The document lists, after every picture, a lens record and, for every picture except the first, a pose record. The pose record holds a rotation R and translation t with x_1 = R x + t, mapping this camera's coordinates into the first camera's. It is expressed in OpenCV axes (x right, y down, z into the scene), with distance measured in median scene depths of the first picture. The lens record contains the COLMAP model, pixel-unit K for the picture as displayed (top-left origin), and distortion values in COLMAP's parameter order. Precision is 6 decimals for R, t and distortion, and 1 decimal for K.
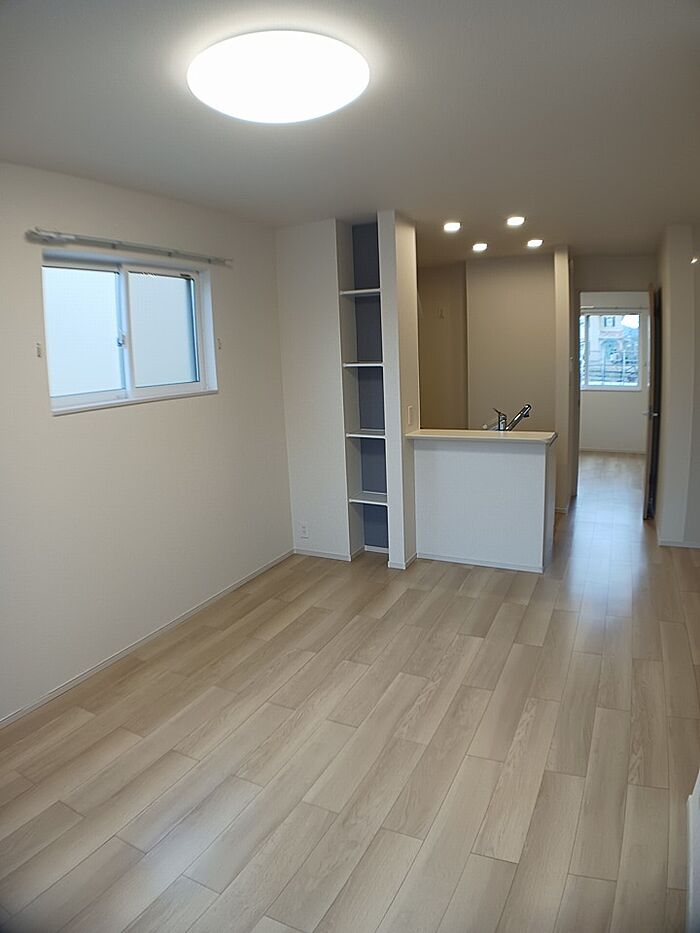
lens RADIAL K [[560.5, 0, 363.8], [0, 560.5, 463.8], [0, 0, 1]] dist [-0.151905, -0.000801]
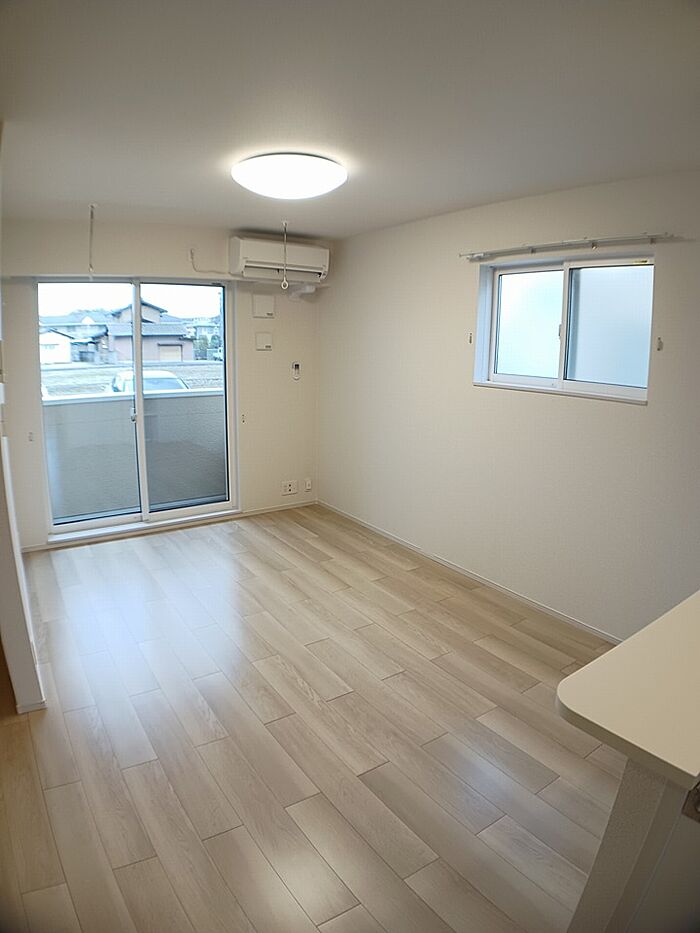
lens RADIAL K [[555.1, 0, 352.1], [0, 555.1, 460.4], [0, 0, 1]] dist [-0.190774, 0.037281]
pose [[-0.509439, 0.205695, -0.835560, 0.717432], [-0.168880, 0.928227, 0.331473, -0.279575], [0.843772, 0.309975, -0.438137, 1.206536]]
